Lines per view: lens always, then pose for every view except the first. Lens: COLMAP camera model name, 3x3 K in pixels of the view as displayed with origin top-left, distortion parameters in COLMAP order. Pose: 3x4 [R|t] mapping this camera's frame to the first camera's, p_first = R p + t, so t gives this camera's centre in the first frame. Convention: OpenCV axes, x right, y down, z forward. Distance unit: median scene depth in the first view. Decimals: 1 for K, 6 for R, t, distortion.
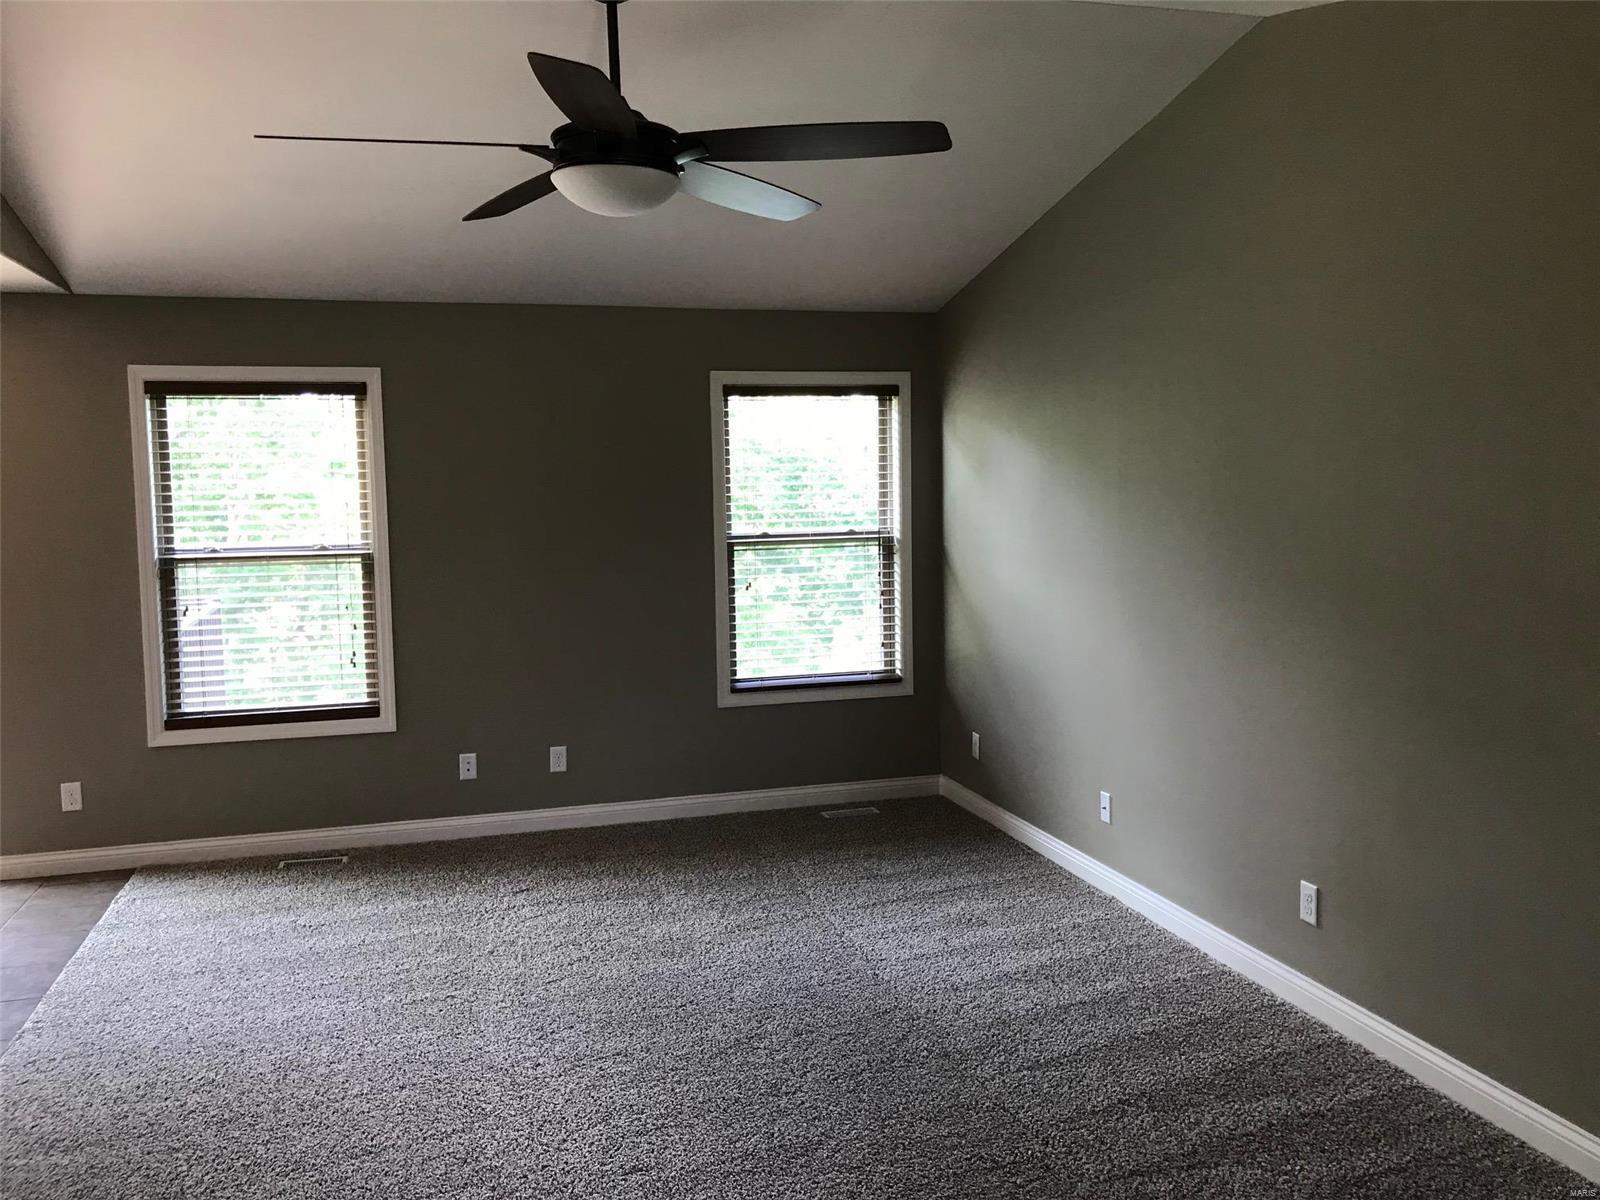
lens RADIAL K [[1277.9, 0, 800.0], [0, 1277.9, 600.0], [0, 0, 1]] dist [0.008176, 0.003959]
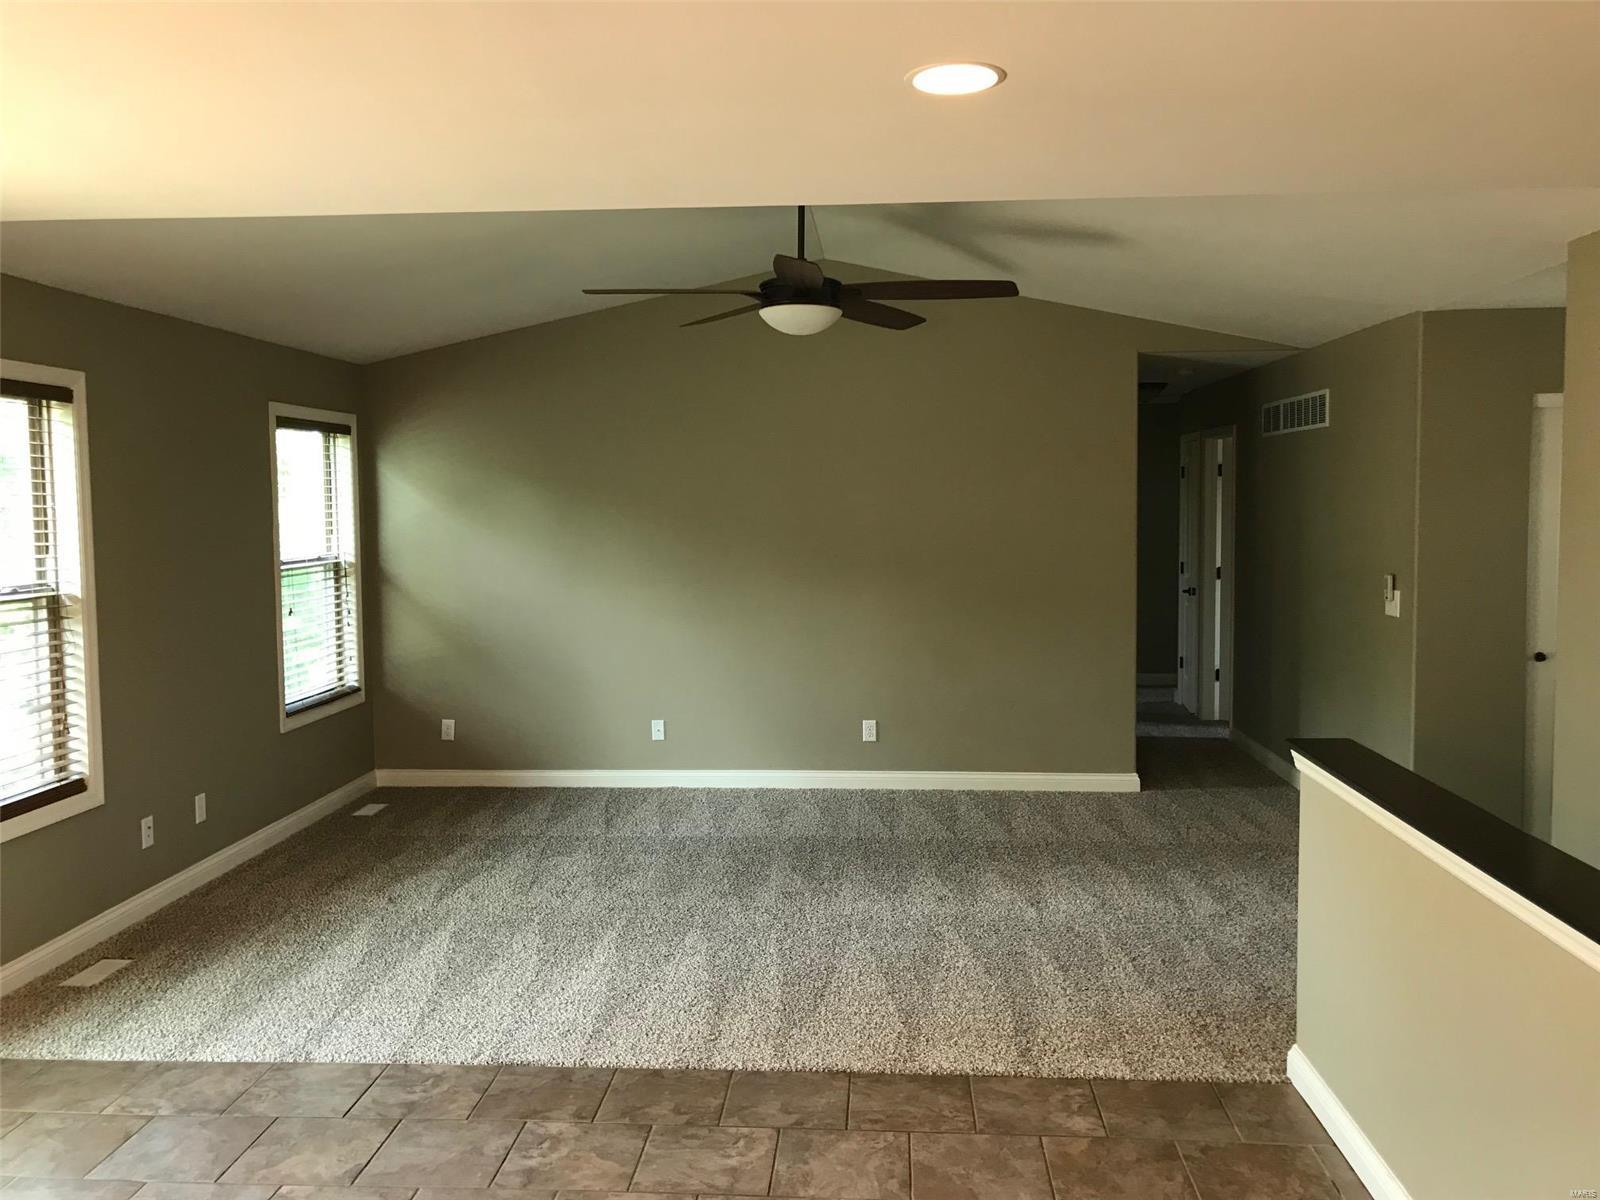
lens RADIAL K [[1277.9, 0, 800.0], [0, 1277.9, 600.0], [0, 0, 1]] dist [0.008176, 0.003959]
pose [[0.370641, -0.061634, 0.926729, -0.920350], [0.091153, 0.995393, 0.029745, -0.014208], [-0.924292, 0.073450, 0.374552, 0.251836]]
